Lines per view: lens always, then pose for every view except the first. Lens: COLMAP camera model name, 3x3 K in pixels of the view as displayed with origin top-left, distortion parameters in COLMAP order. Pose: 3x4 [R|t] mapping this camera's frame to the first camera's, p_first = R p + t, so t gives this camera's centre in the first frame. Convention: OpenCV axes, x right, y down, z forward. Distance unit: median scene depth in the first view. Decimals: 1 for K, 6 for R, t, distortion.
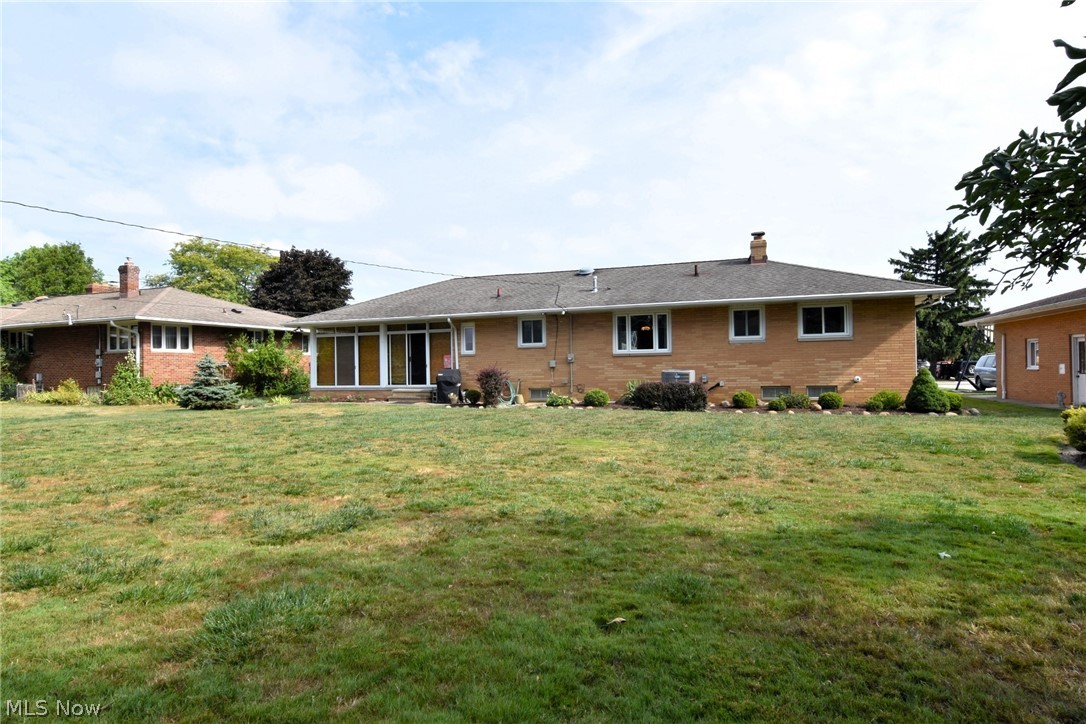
lens RADIAL K [[600.1, 0, 543.0], [0, 600.1, 362.0], [0, 0, 1]] dist [-0.000928, -0.000171]
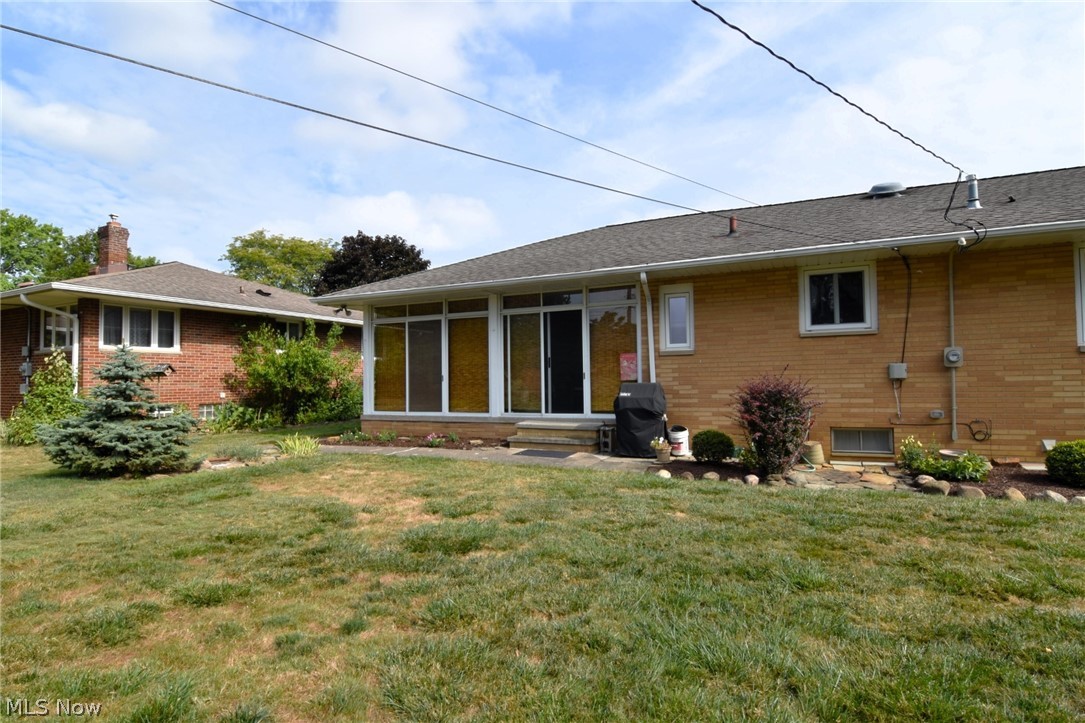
lens RADIAL K [[599.6, 0, 542.5], [0, 599.6, 361.5], [0, 0, 1]] dist [-0.000928, -0.000171]
pose [[0.993243, -0.000417, -0.116054, -0.165805], [-0.002072, 0.999770, -0.021323, 0.005241], [0.116036, 0.021419, 0.993014, 0.490164]]
